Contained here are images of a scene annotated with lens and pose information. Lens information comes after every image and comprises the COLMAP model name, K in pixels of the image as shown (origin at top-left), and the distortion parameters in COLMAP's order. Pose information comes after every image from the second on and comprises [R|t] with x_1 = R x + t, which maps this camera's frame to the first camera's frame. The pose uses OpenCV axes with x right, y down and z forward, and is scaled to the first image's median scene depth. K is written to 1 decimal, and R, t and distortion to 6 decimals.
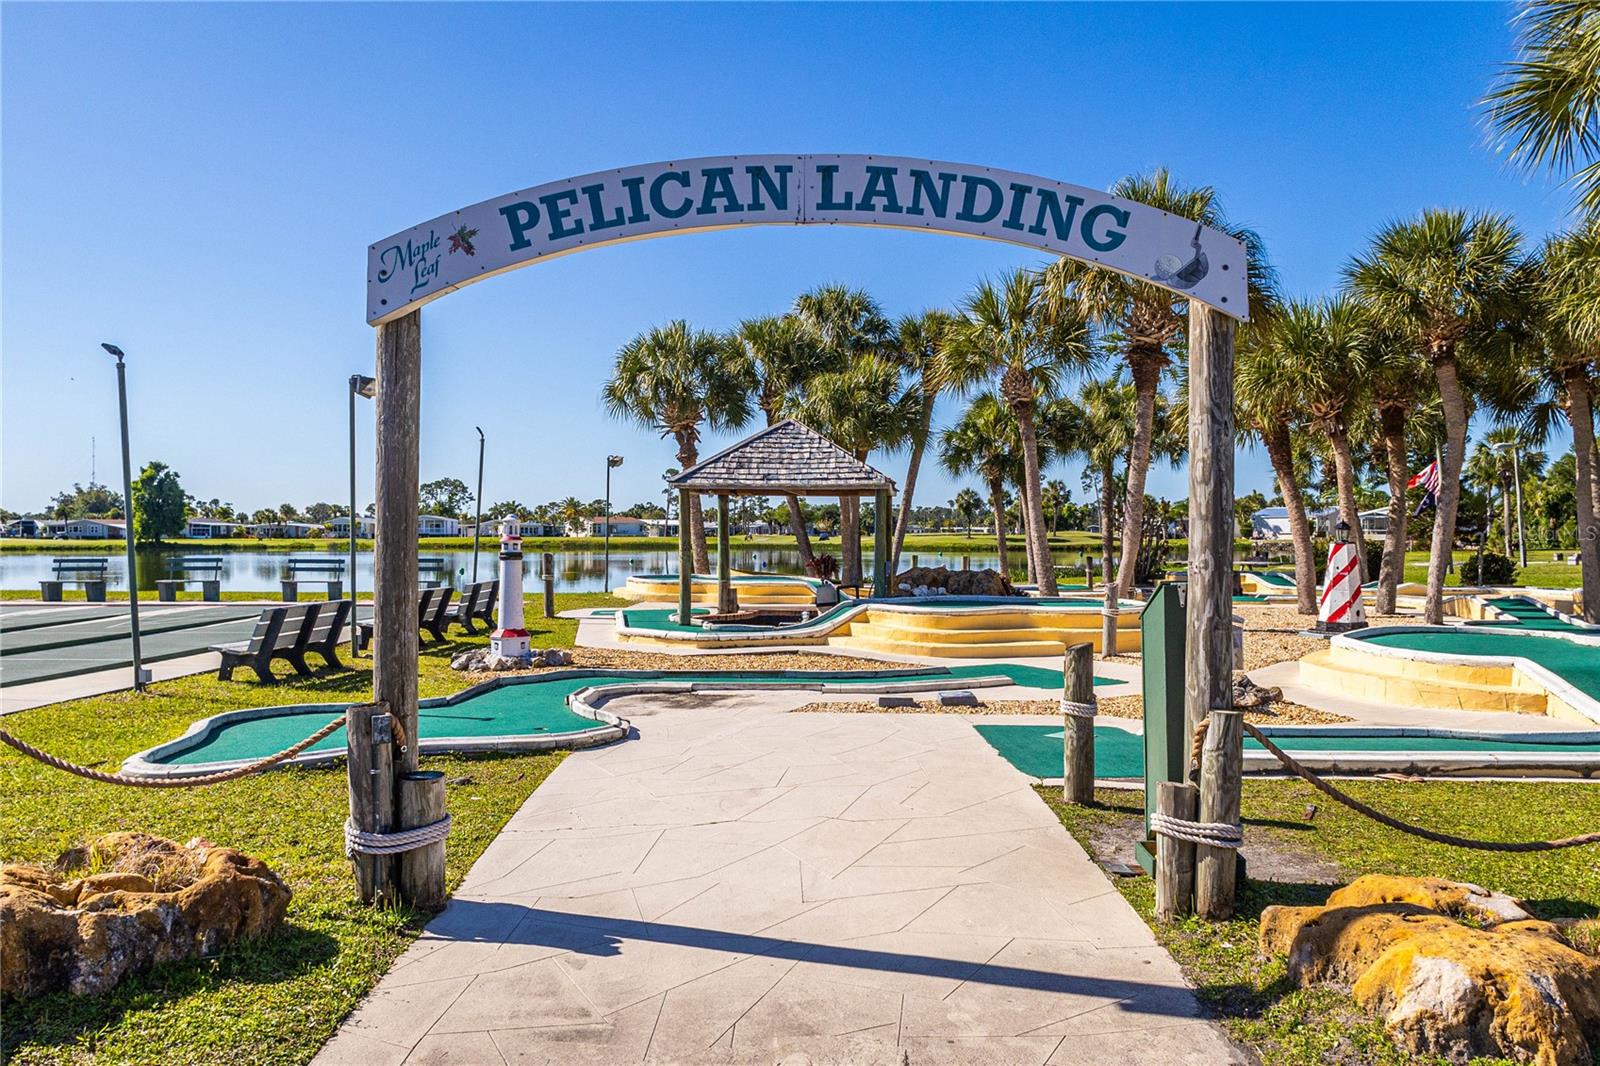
lens RADIAL K [[726.8, 0, 808.0], [0, 726.8, 537.5], [0, 0, 1]] dist [-0.001909, 0.000202]
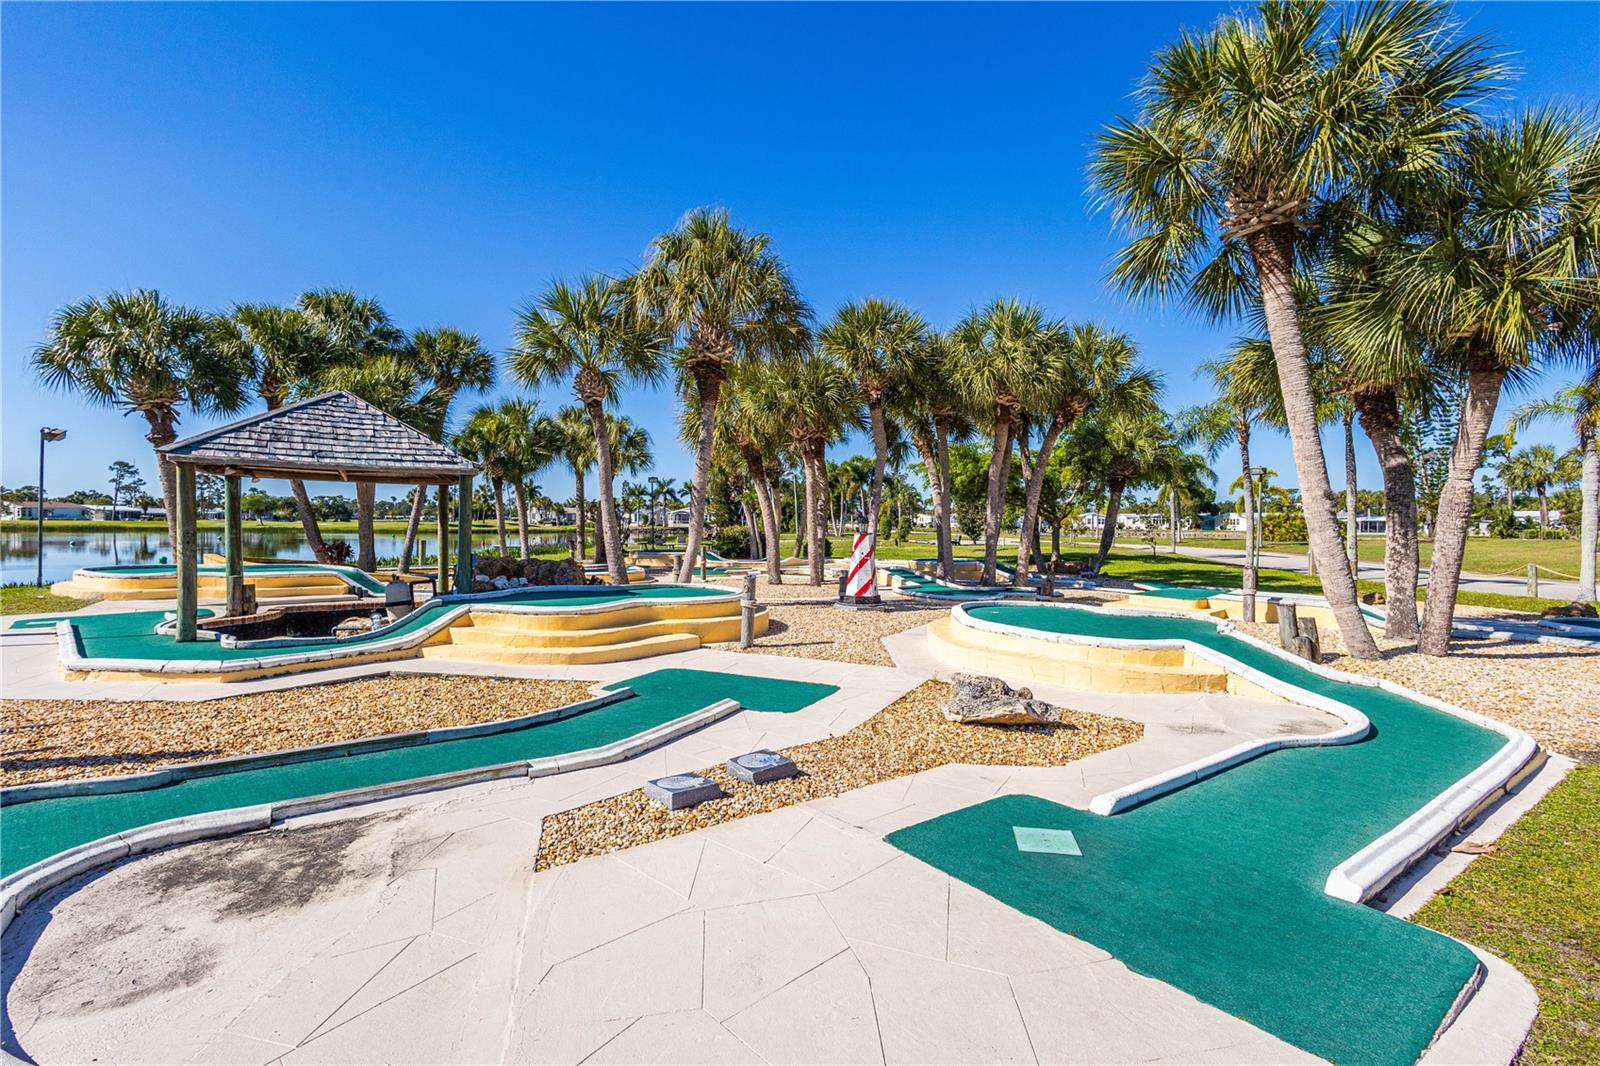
lens RADIAL K [[726.8, 0, 844.9], [0, 726.8, 539.0], [0, 0, 1]] dist [-0.001909, 0.000202]
pose [[0.843397, -0.001617, 0.537288, 0.077115], [-0.005698, 0.999912, 0.011954, 0.003727], [-0.537260, -0.013144, 0.843314, -0.278748]]
